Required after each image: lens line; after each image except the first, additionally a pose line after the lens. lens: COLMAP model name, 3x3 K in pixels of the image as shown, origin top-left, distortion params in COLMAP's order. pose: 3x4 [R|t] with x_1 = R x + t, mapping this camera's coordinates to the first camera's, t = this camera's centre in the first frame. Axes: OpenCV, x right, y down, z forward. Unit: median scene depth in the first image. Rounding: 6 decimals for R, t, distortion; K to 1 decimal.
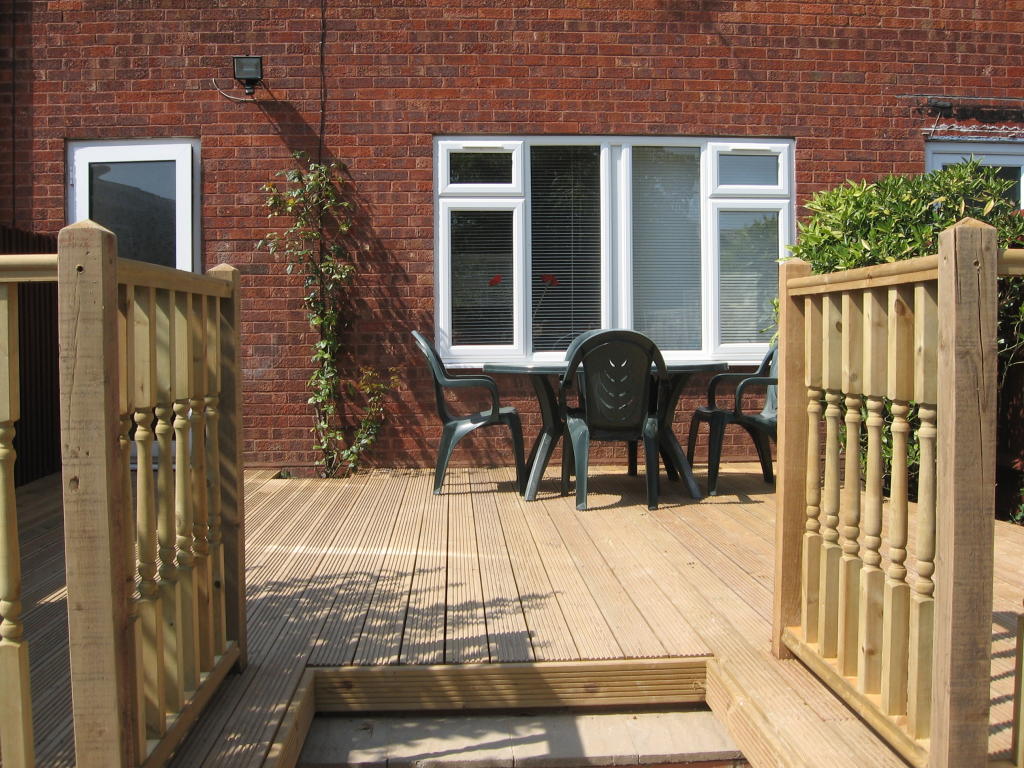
lens RADIAL K [[1071.3, 0, 511.9], [0, 1071.3, 382.0], [0, 0, 1]] dist [-0.115955, 0.000000]
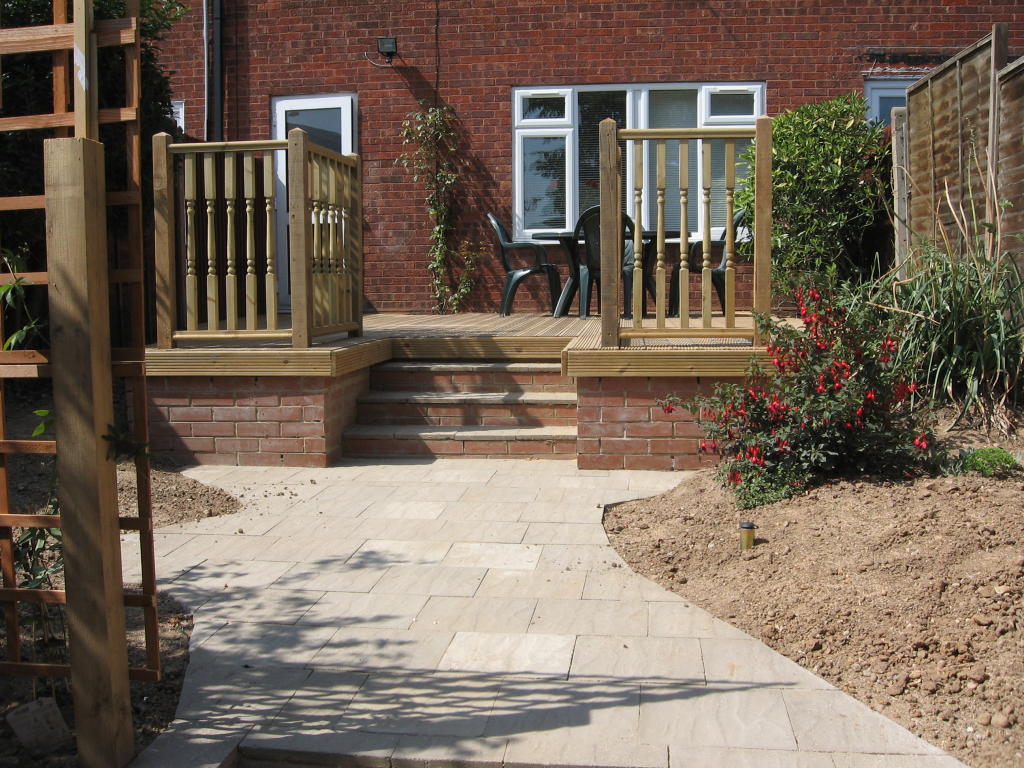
lens RADIAL K [[1071.3, 0, 509.1], [0, 1071.3, 382.8], [0, 0, 1]] dist [-0.115955, 0.000000]
pose [[0.986180, 0.013910, -0.165092, 0.171857], [-0.005338, 0.998620, 0.052254, 0.101461], [0.165591, -0.050651, 0.984893, -0.471023]]
